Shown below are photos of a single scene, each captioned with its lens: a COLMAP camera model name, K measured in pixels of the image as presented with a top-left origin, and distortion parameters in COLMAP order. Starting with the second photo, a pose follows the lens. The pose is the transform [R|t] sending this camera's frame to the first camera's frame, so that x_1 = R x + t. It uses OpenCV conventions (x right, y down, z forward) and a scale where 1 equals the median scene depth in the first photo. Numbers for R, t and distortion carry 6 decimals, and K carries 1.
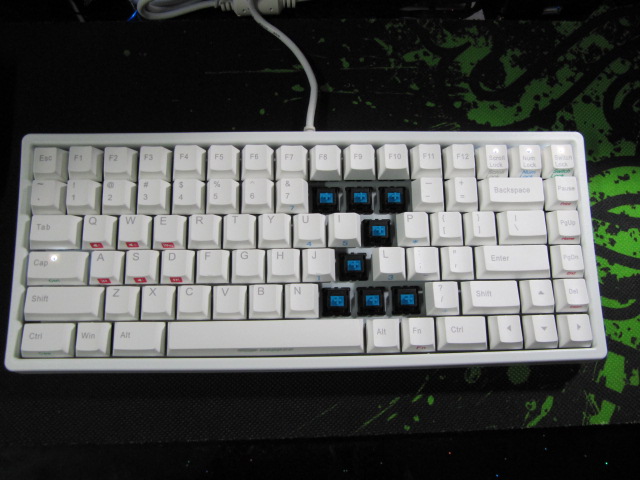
lens RADIAL K [[524.8, 0, 315.9], [0, 524.8, 240.8], [0, 0, 1]] dist [-0.054321, 0.018214]
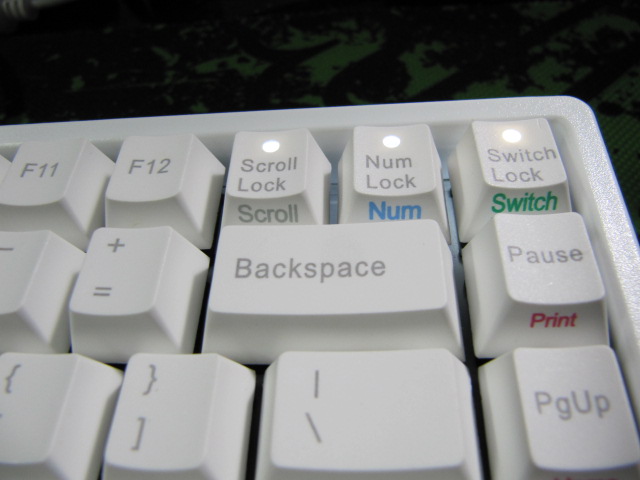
lens RADIAL K [[524.8, 0, 324.5], [0, 524.8, 237.5], [0, 0, 1]] dist [-0.054321, 0.018214]
pose [[0.992821, -0.030751, -0.115592, 0.410382], [-0.020035, 0.909985, -0.414158, -0.008650], [0.117923, 0.413500, 0.902835, 0.771229]]
